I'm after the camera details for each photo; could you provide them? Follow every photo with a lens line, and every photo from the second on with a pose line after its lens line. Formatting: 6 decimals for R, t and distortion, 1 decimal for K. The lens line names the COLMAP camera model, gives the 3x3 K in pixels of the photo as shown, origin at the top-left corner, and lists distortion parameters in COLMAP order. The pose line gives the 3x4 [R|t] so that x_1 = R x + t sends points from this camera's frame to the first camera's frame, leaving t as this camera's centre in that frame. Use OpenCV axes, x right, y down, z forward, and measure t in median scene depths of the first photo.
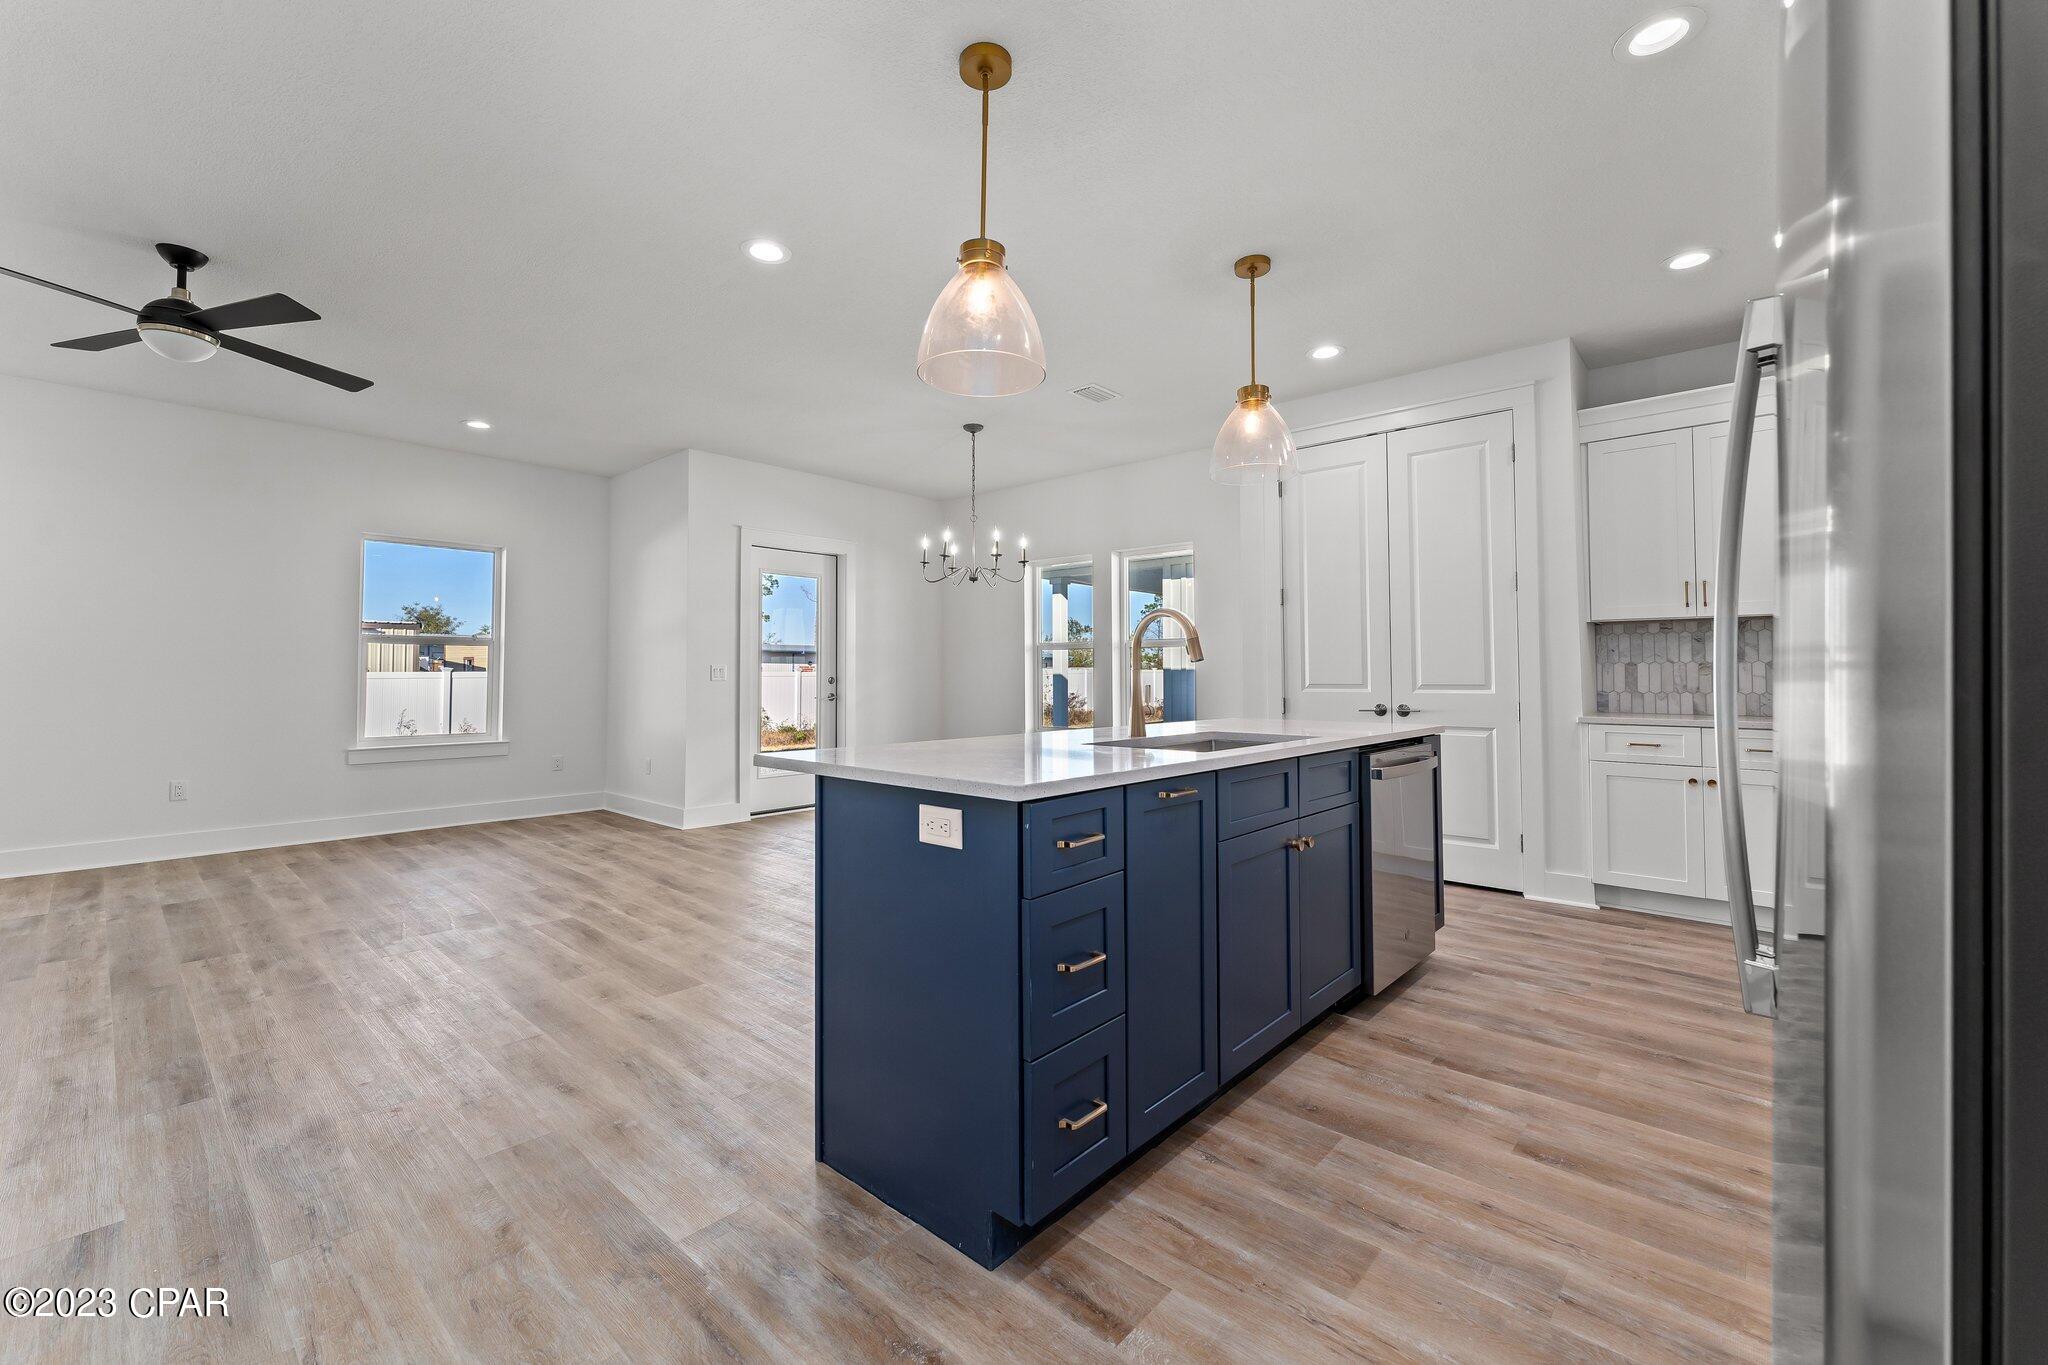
lens RADIAL K [[837.7, 0, 1016.4], [0, 837.7, 647.6], [0, 0, 1]] dist [0.001956, -0.000214]
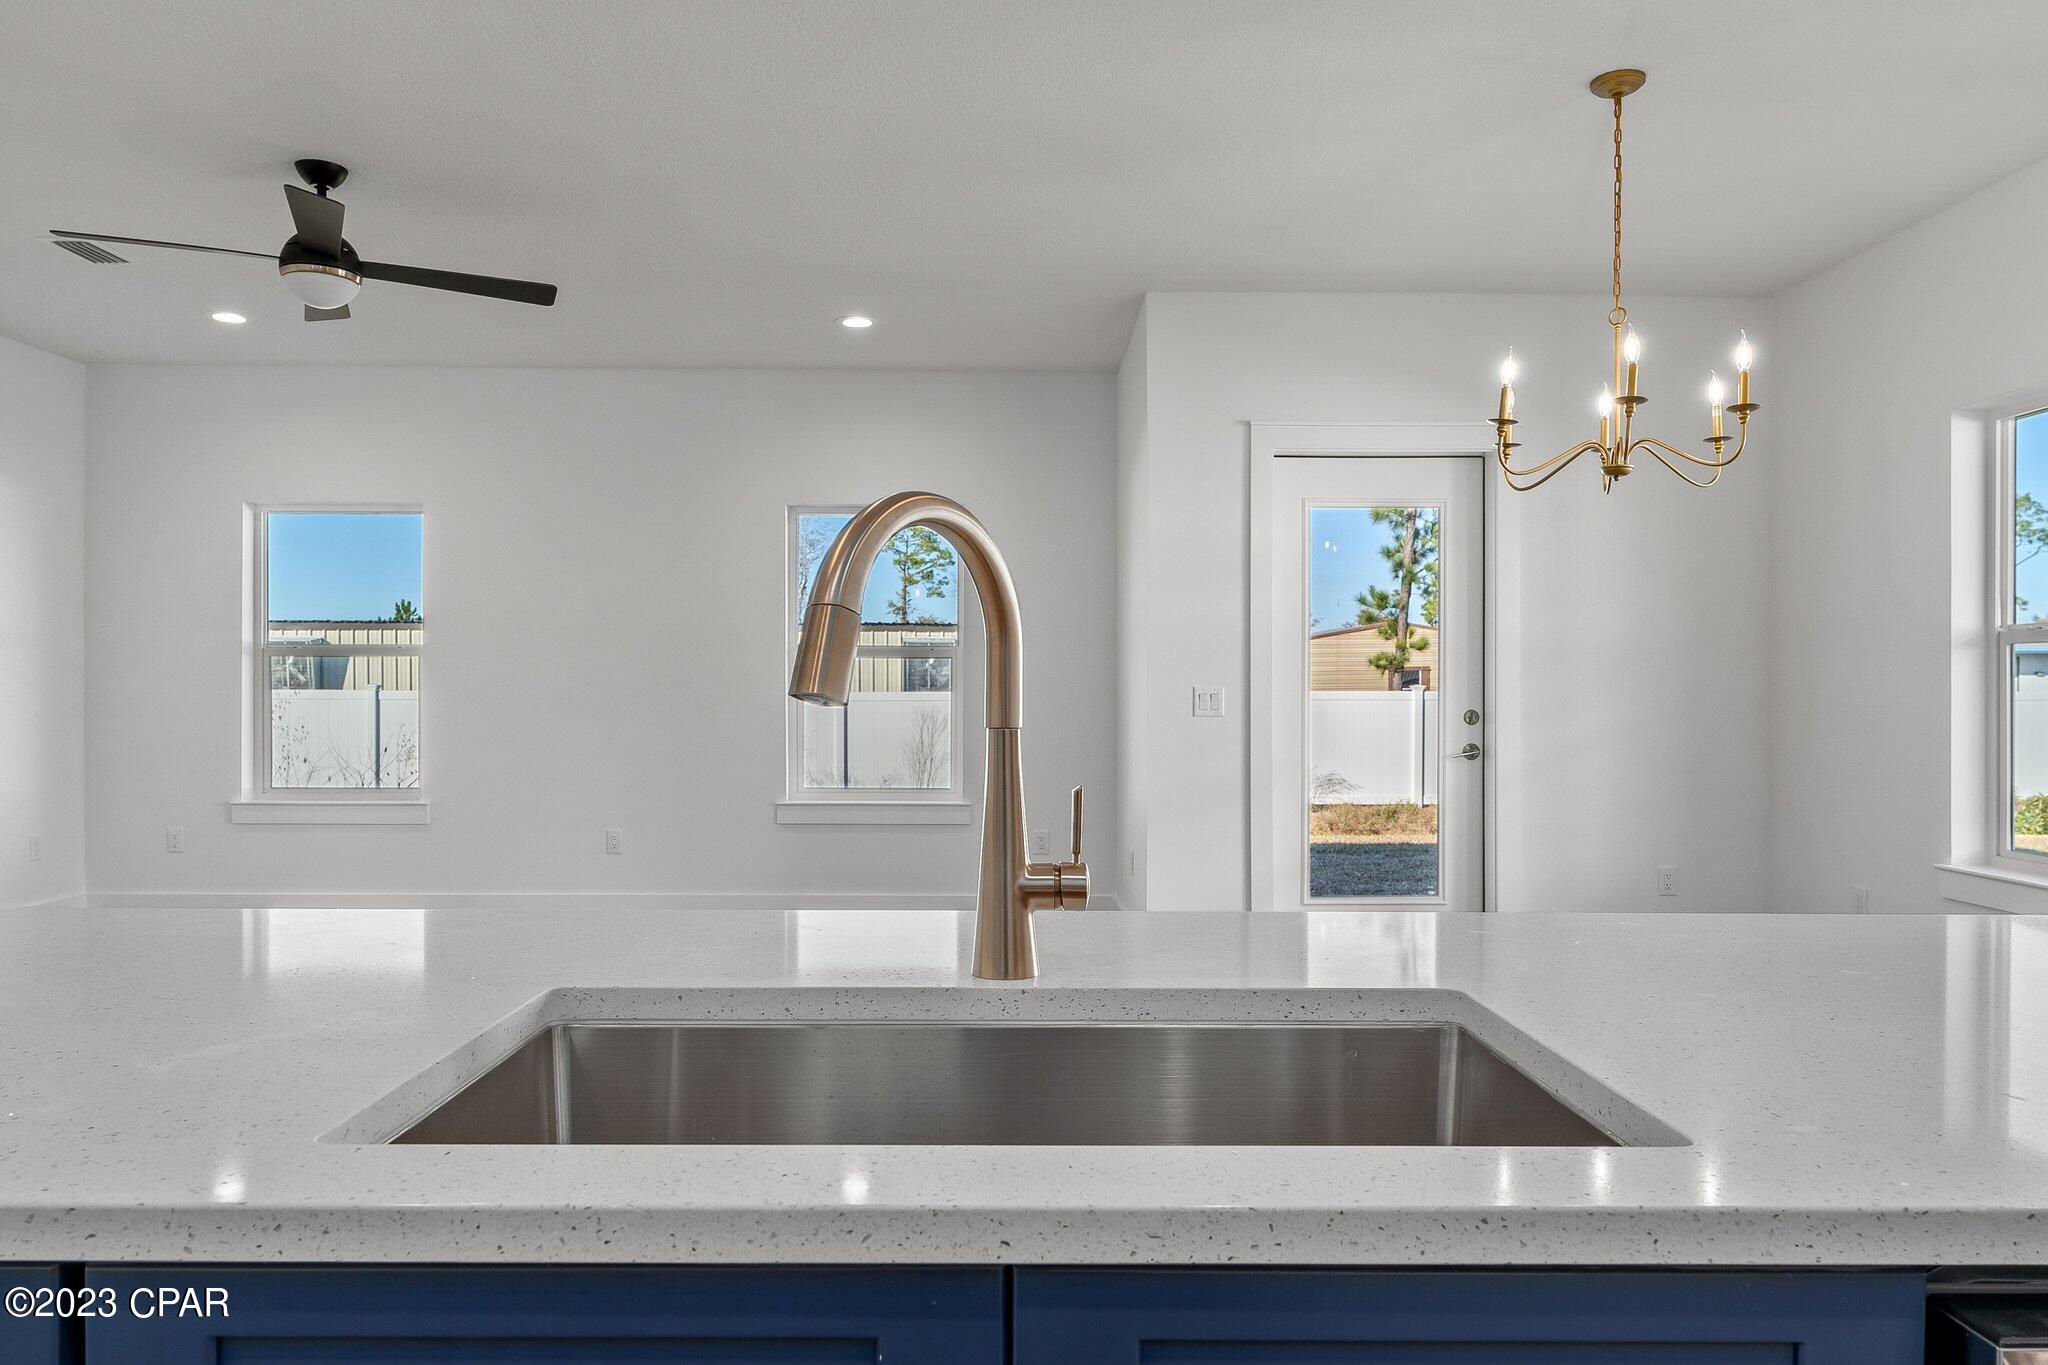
lens RADIAL K [[1374.3, 0, 1024.0], [0, 1374.3, 682.5], [0, 0, 1]] dist [0.001582, -0.001264]
pose [[0.680701, -0.002454, -0.732558, 0.267190], [0.020000, 0.999684, 0.015236, 0.002988], [0.732289, -0.025023, 0.680534, 0.401329]]
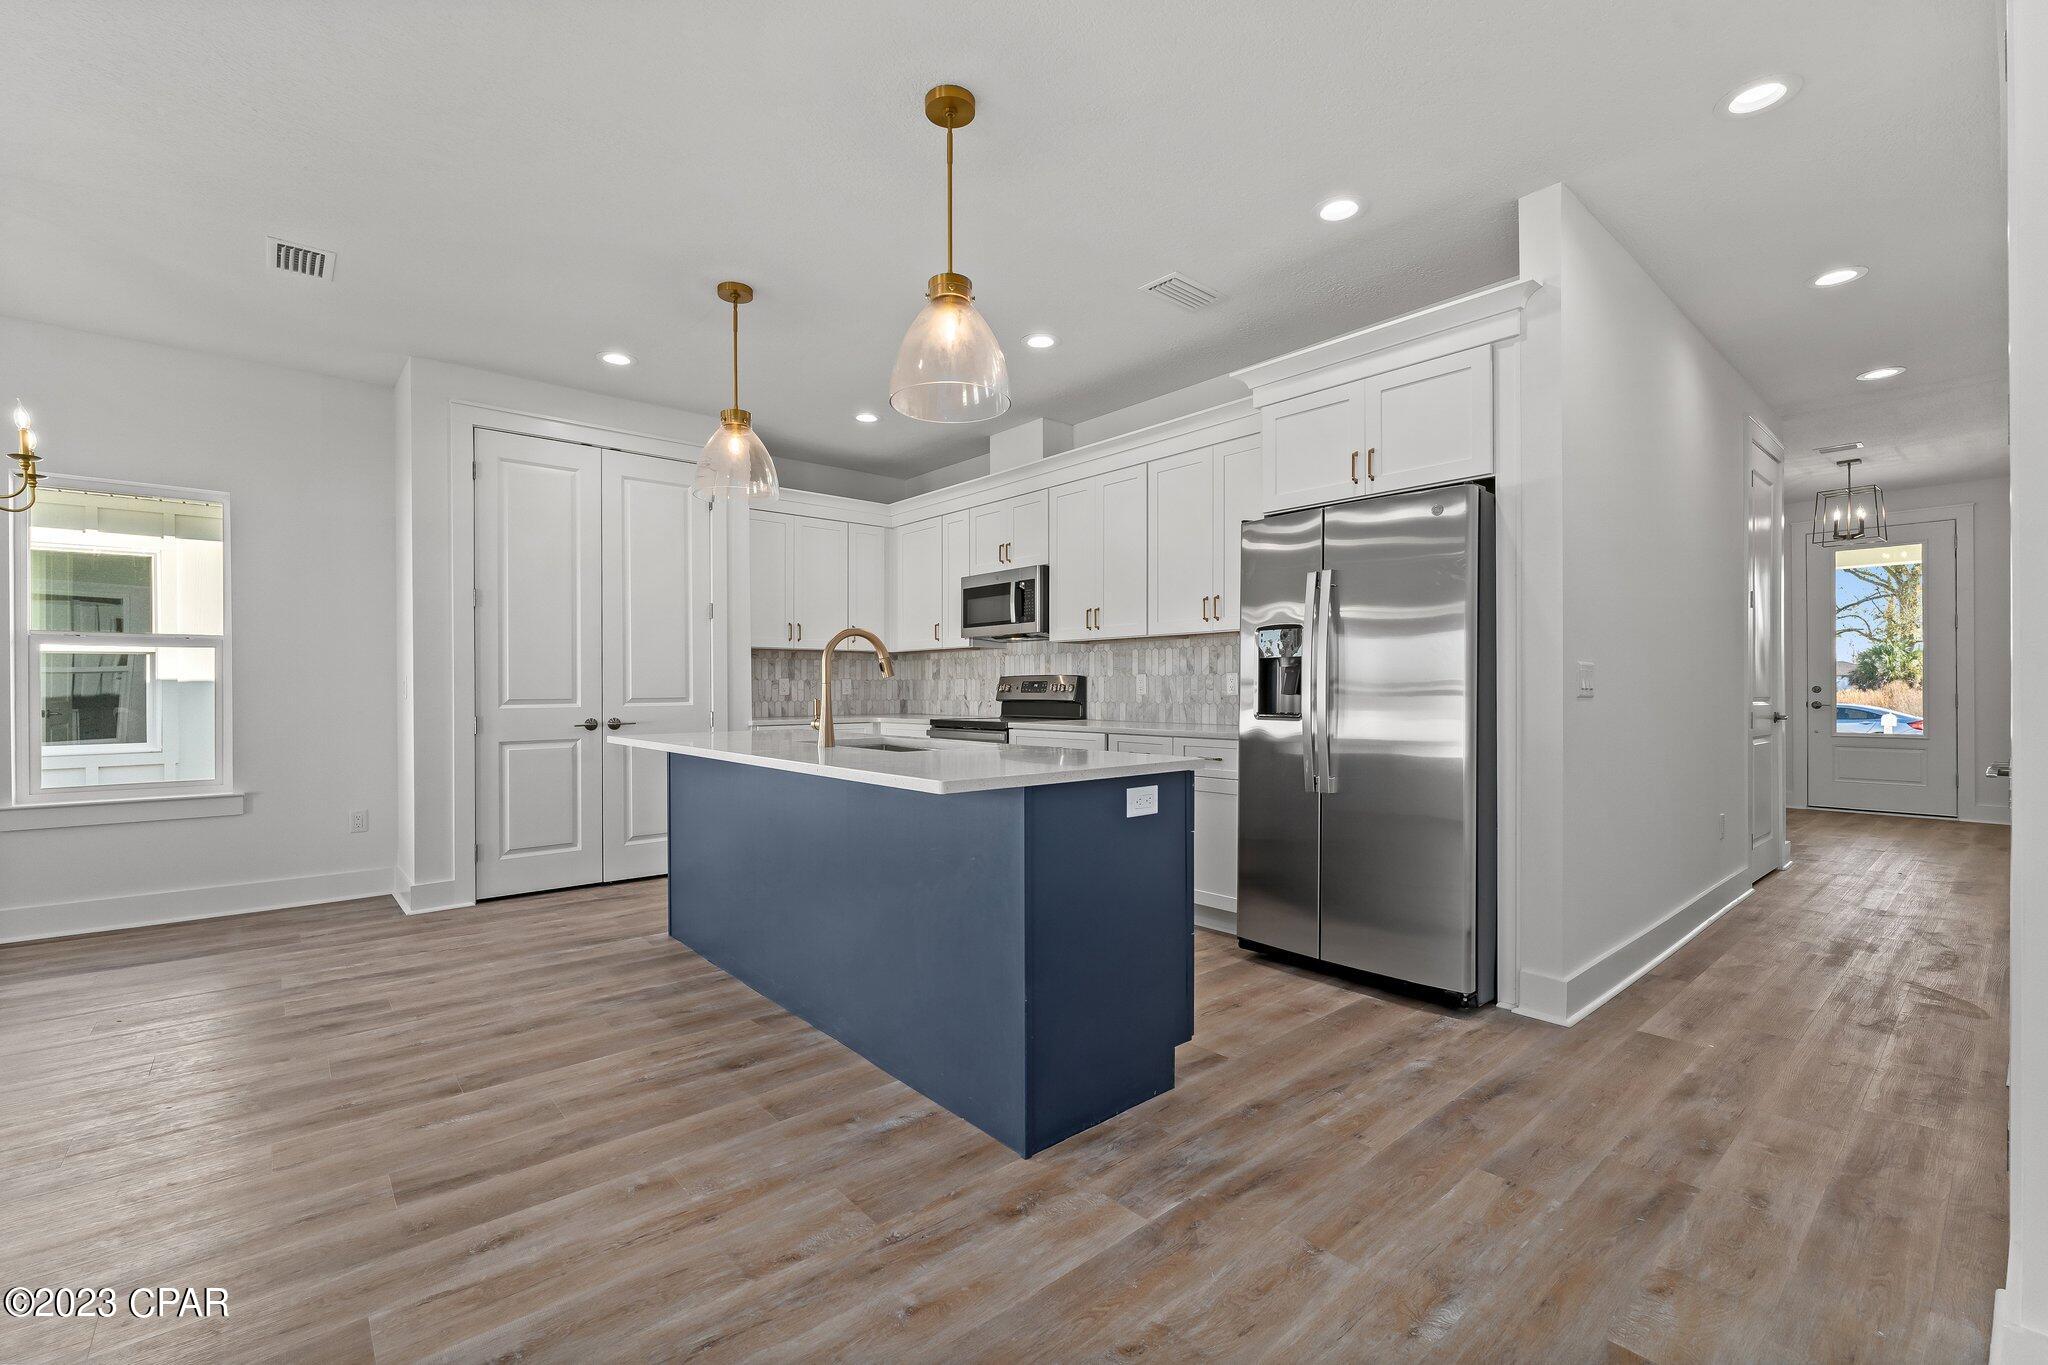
lens RADIAL K [[875.0, 0, 1018.1], [0, 875.0, 685.6], [0, 0, 1]] dist [-0.002710, -0.000140]
pose [[0.125804, 0.002973, 0.992051, -0.514099], [-0.029825, 0.999555, 0.000787, 0.011567], [-0.991607, -0.029687, 0.125836, 0.351701]]
